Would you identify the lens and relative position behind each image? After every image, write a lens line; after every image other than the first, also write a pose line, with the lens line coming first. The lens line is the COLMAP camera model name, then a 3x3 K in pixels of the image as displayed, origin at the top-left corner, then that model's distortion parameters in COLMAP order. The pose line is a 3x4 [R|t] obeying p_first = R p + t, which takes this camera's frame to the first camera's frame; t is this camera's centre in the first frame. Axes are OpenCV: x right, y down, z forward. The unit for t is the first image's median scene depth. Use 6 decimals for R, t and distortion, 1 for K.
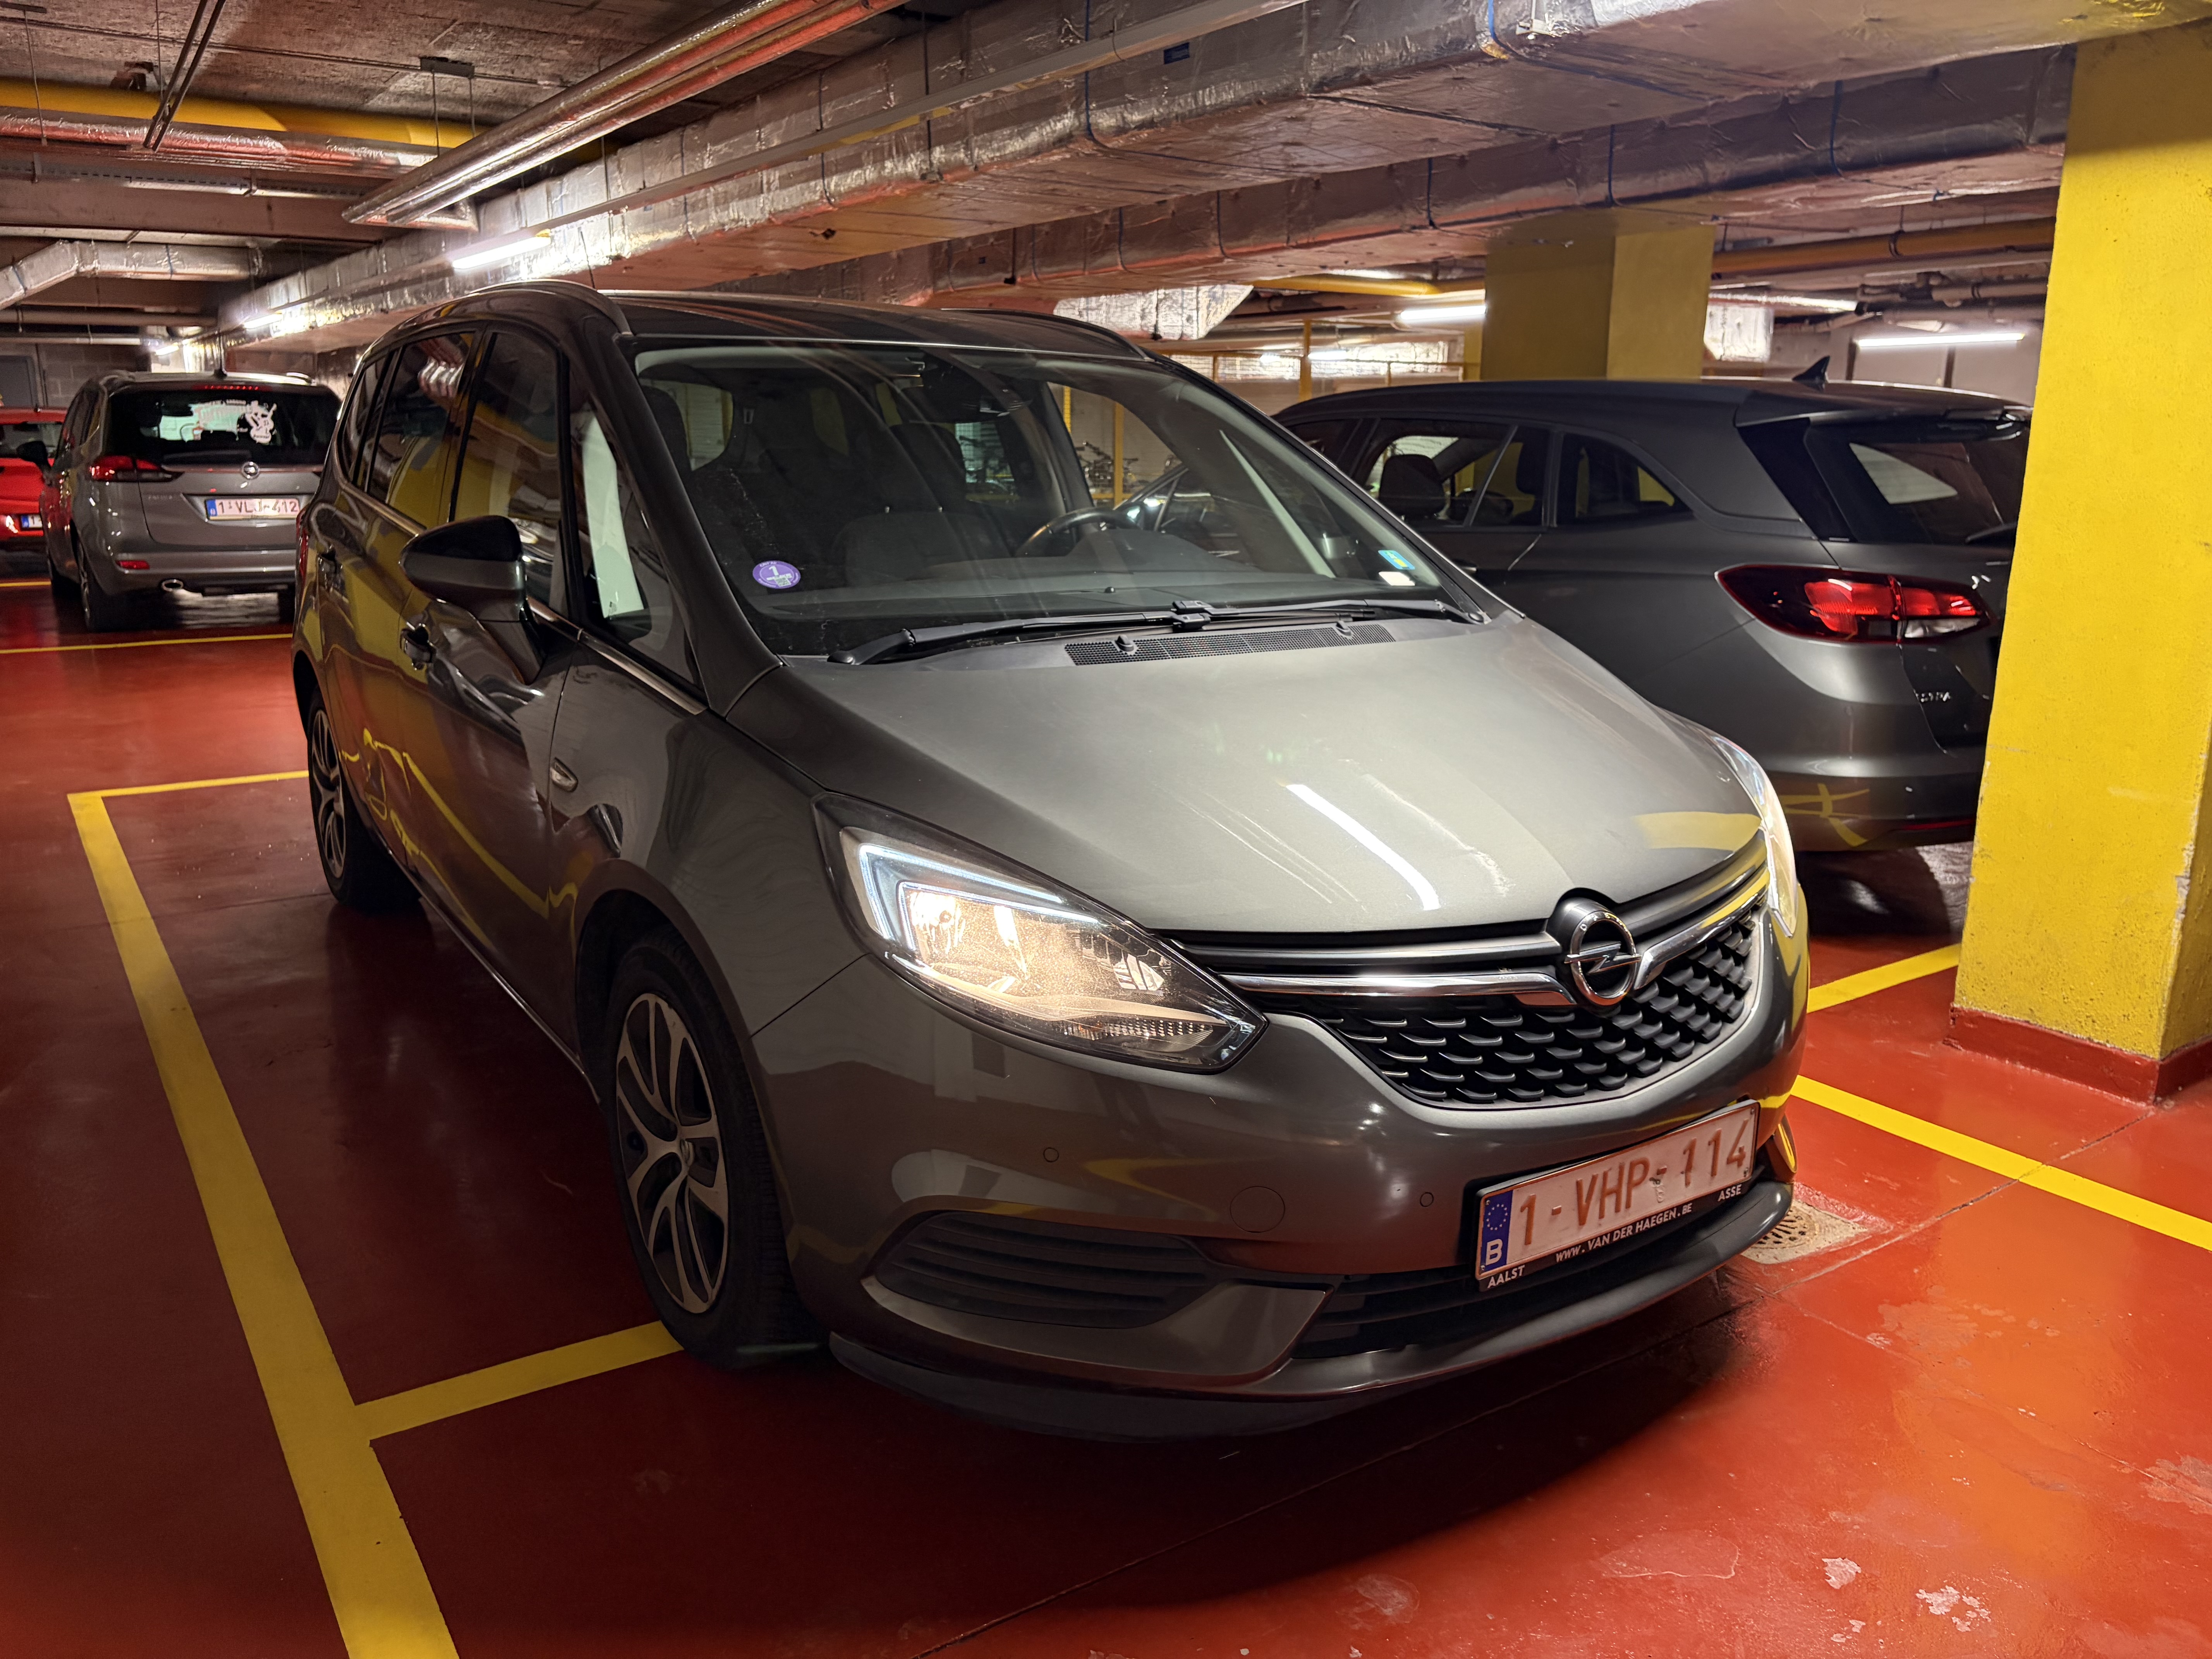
lens RADIAL K [[1690.8, 0, 1106.0], [0, 1690.8, 829.5], [0, 0, 1]] dist [0.005562, -0.001766]
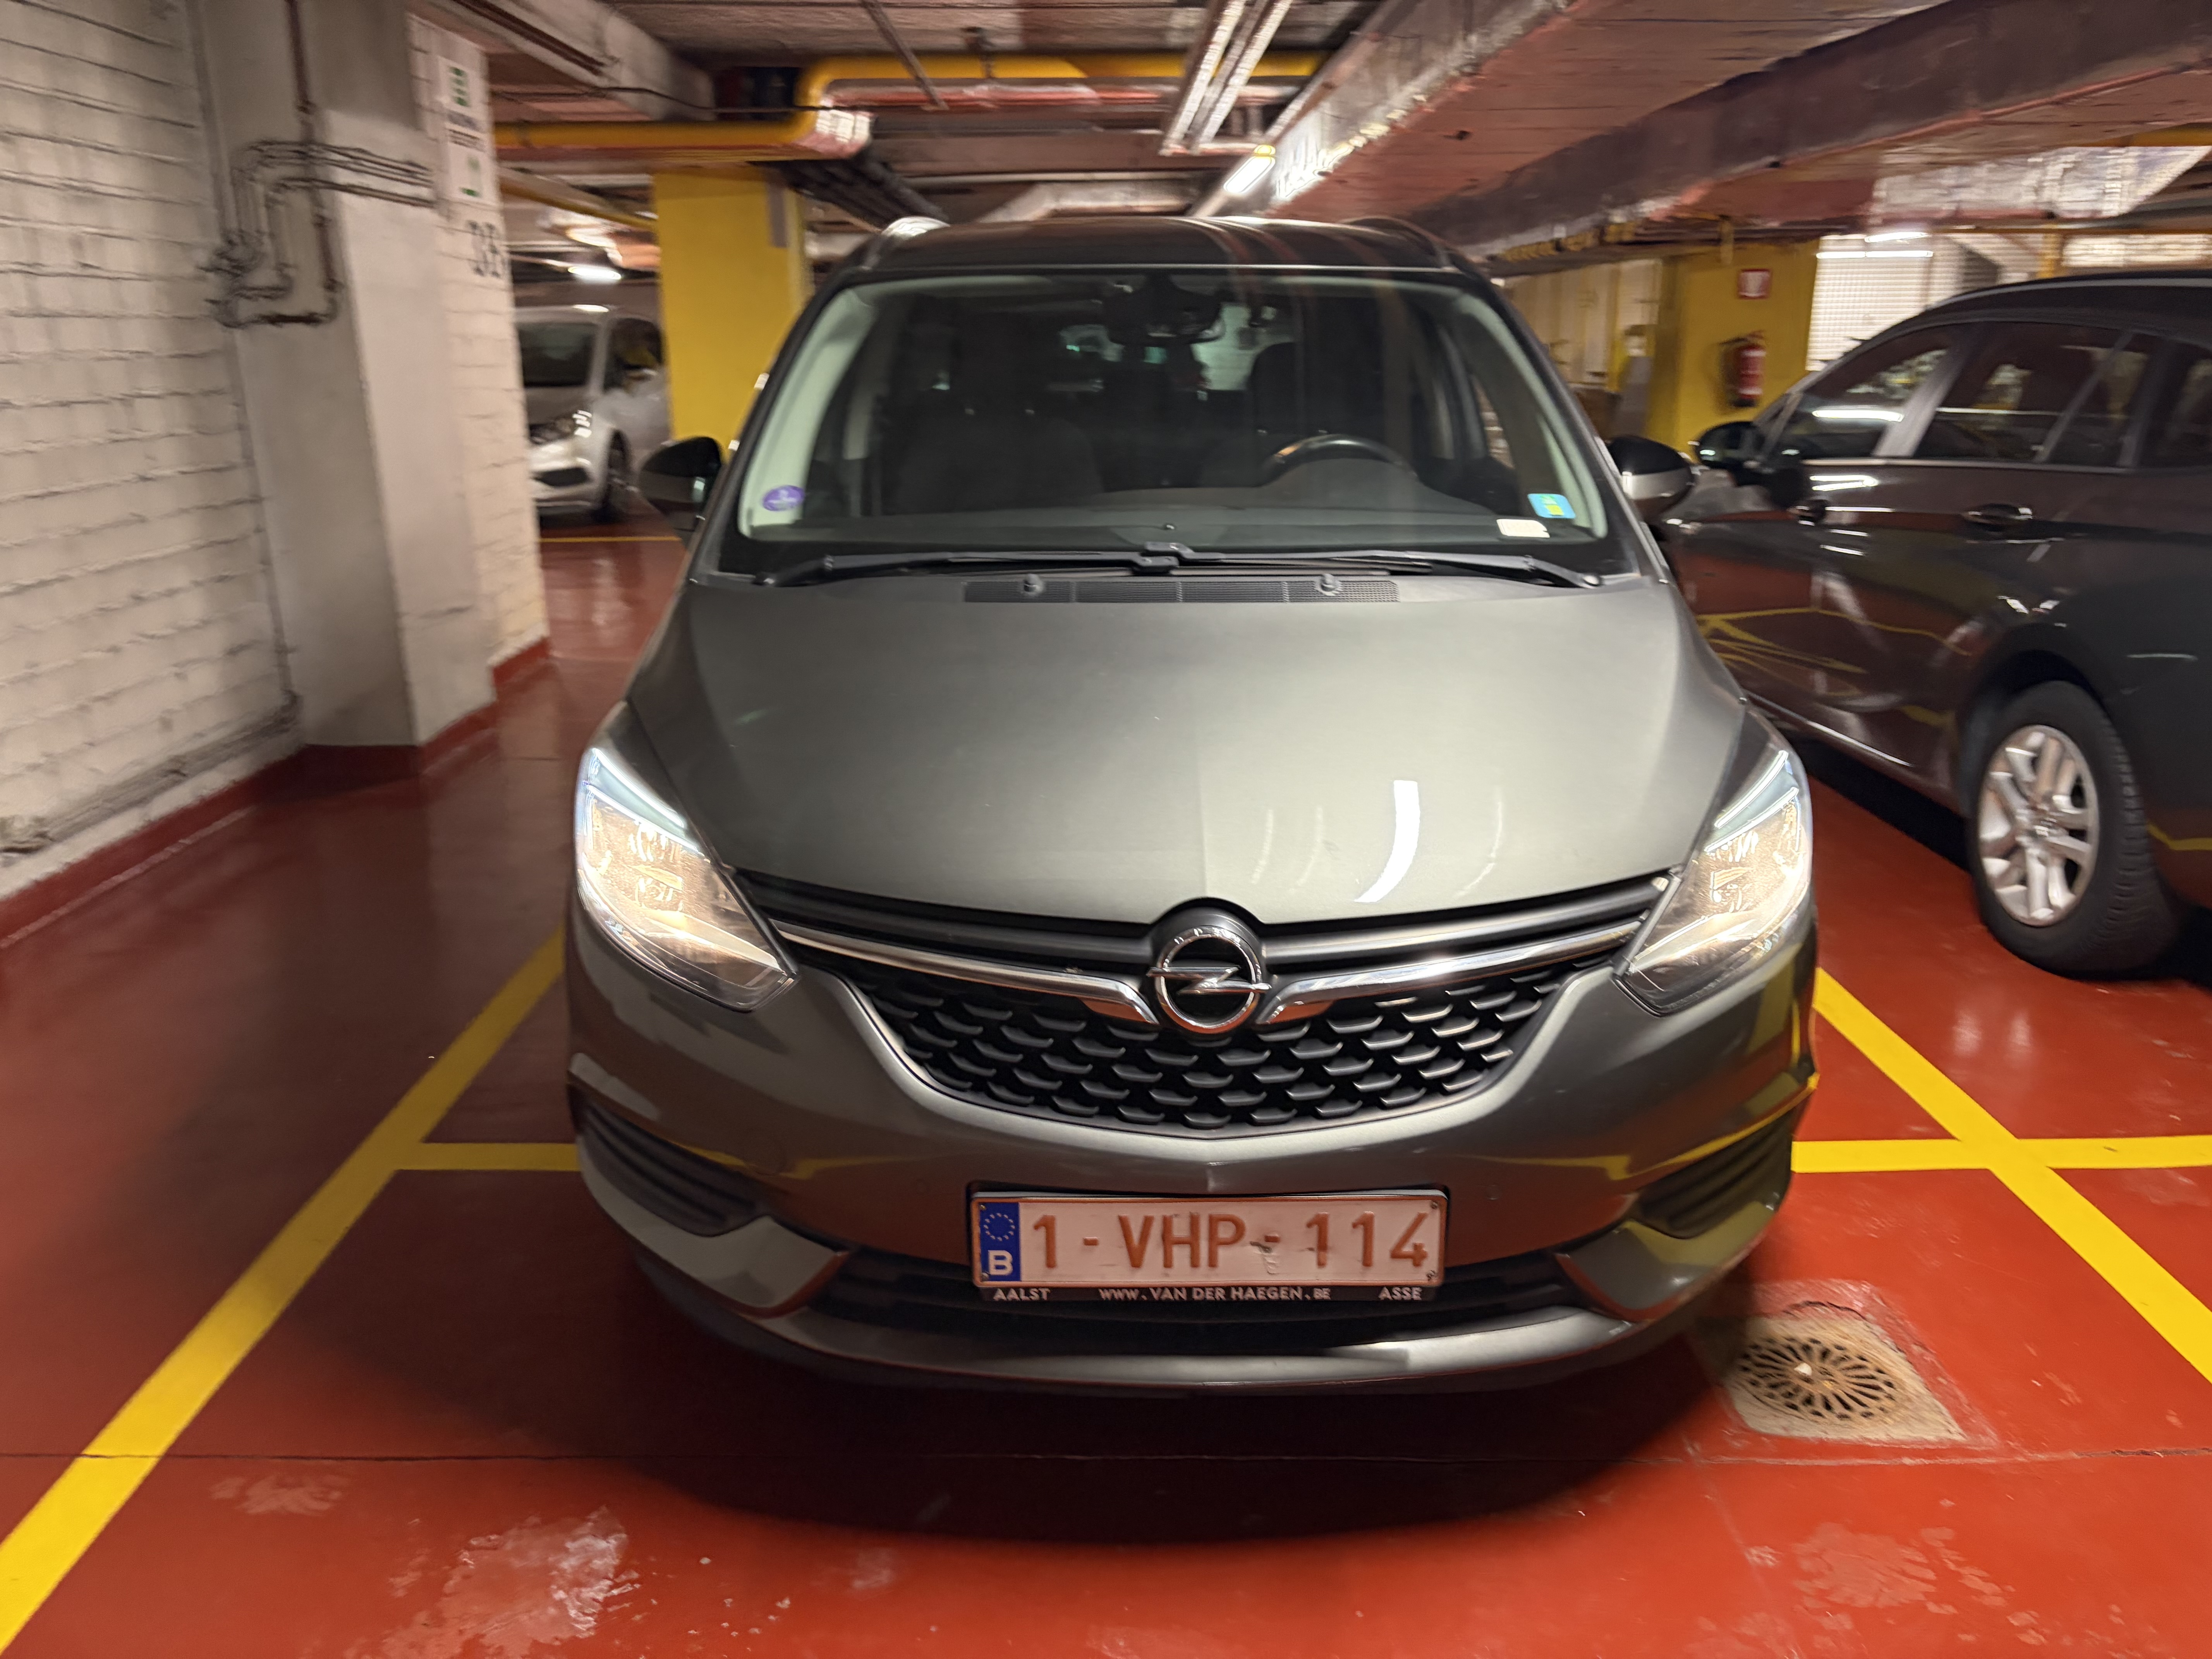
lens RADIAL K [[1649.7, 0, 1082.5], [0, 1649.7, 840.9], [0, 0, 1]] dist [0.083764, -0.093022]
pose [[0.831277, 0.149772, -0.535301, 0.670127], [-0.116566, 0.988573, 0.095577, -0.067300], [0.543499, -0.017054, 0.839237, 0.244487]]
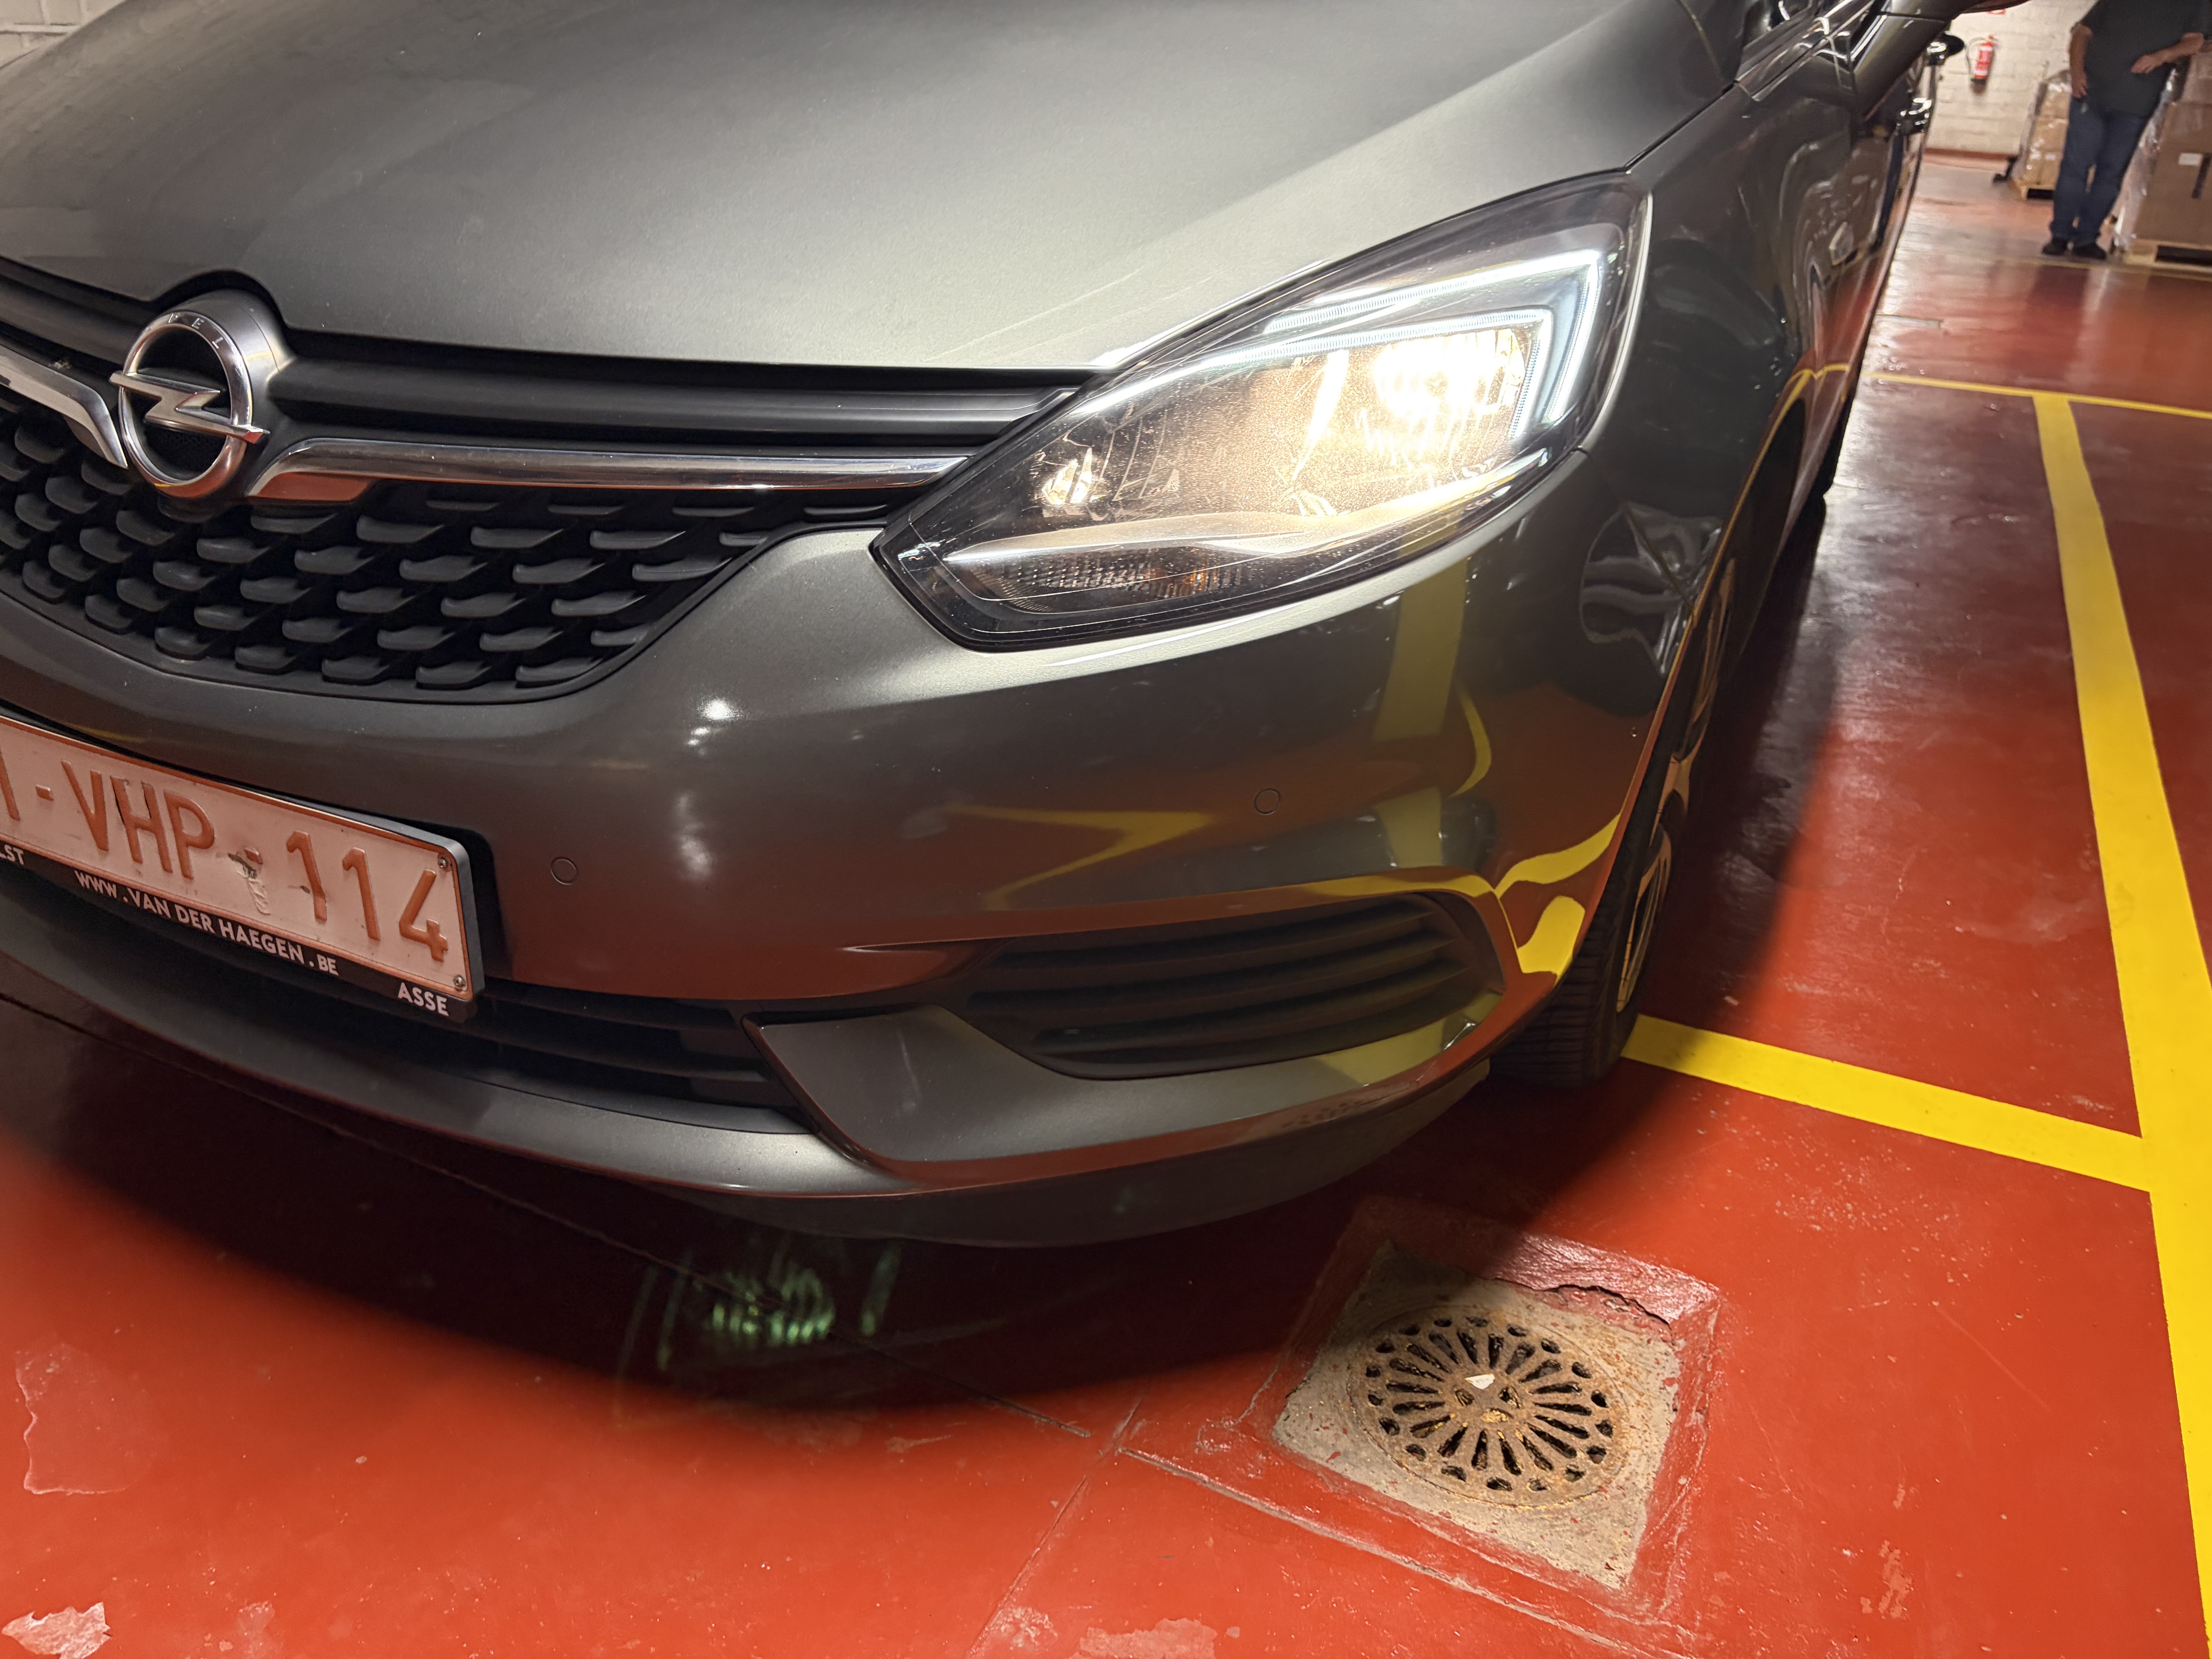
lens RADIAL K [[1662.5, 0, 1086.8], [0, 1662.5, 840.1], [0, 0, 1]] dist [0.029354, -0.033199]
pose [[0.513399, 0.398382, -0.760074, 0.855699], [-0.249507, 0.916746, 0.311968, -0.029466], [0.821077, 0.029480, 0.570056, 0.918059]]
